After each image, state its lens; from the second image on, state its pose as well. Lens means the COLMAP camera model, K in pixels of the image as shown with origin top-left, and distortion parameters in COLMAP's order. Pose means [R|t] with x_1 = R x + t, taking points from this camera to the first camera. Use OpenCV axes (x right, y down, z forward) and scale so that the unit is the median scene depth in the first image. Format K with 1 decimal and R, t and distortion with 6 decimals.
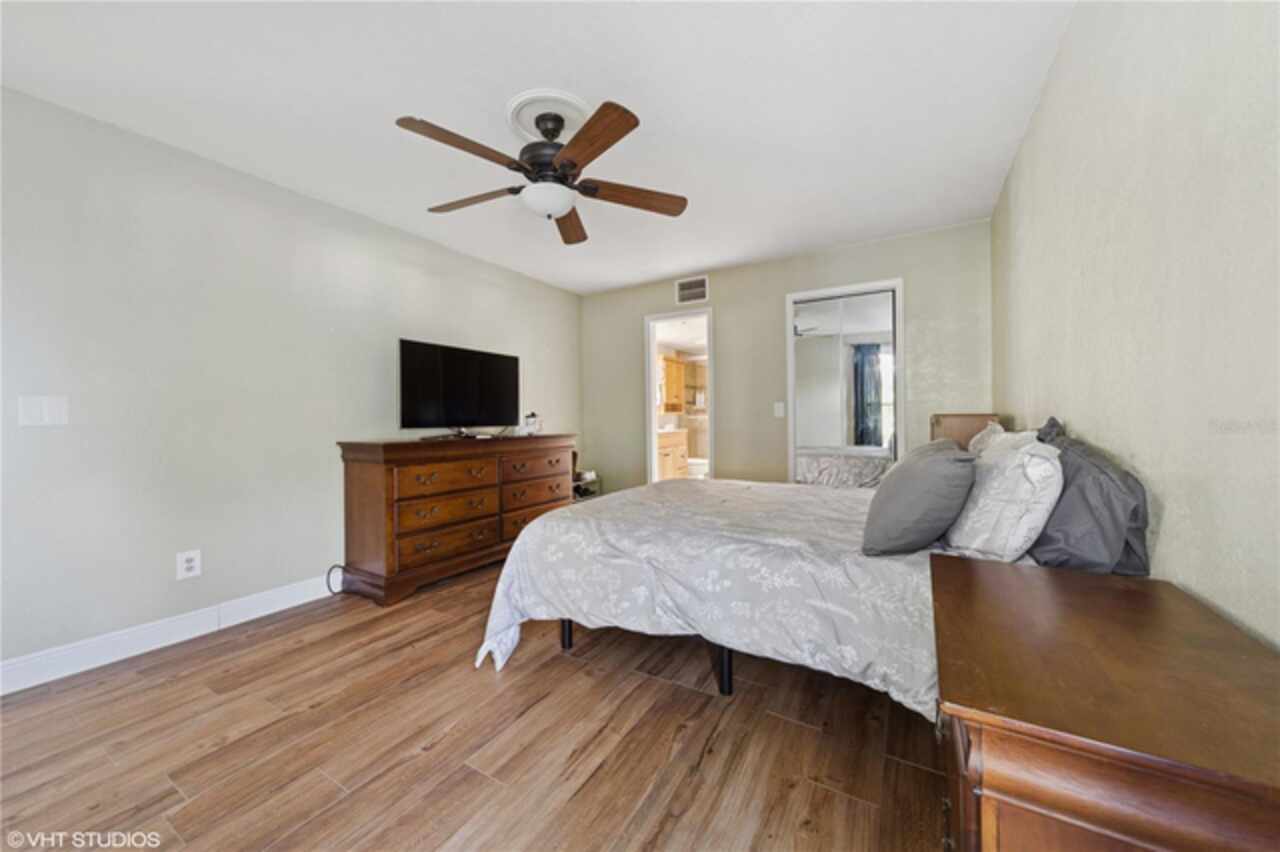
lens RADIAL K [[448.1, 0, 640.5], [0, 448.1, 423.1], [0, 0, 1]] dist [0.003484, 0.000060]
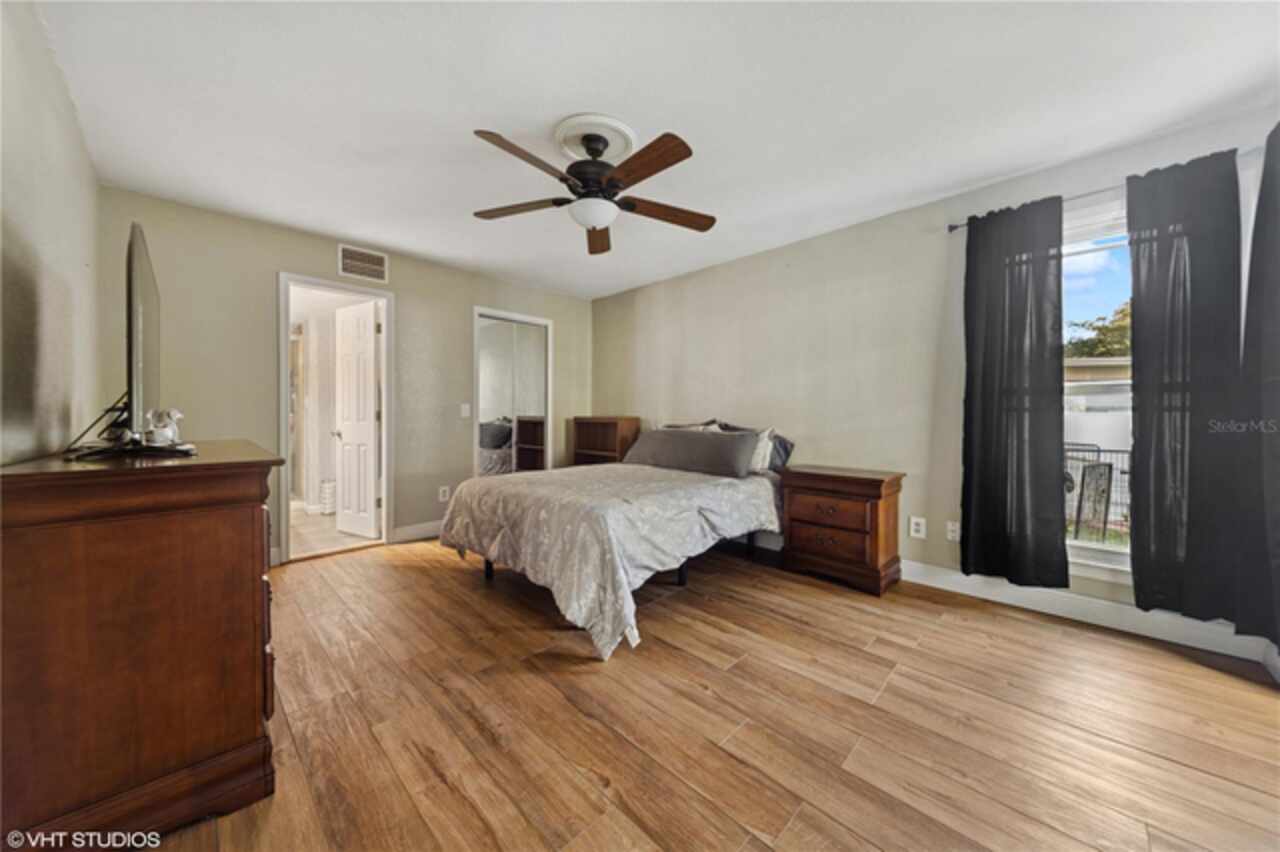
lens RADIAL K [[448.1, 0, 641.1], [0, 448.1, 424.2], [0, 0, 1]] dist [0.003484, 0.000060]
pose [[0.251319, -0.002910, 0.967900, -0.686640], [0.001052, 0.999996, 0.002733, 0.001528], [-0.967904, 0.000331, 0.251321, 0.348800]]
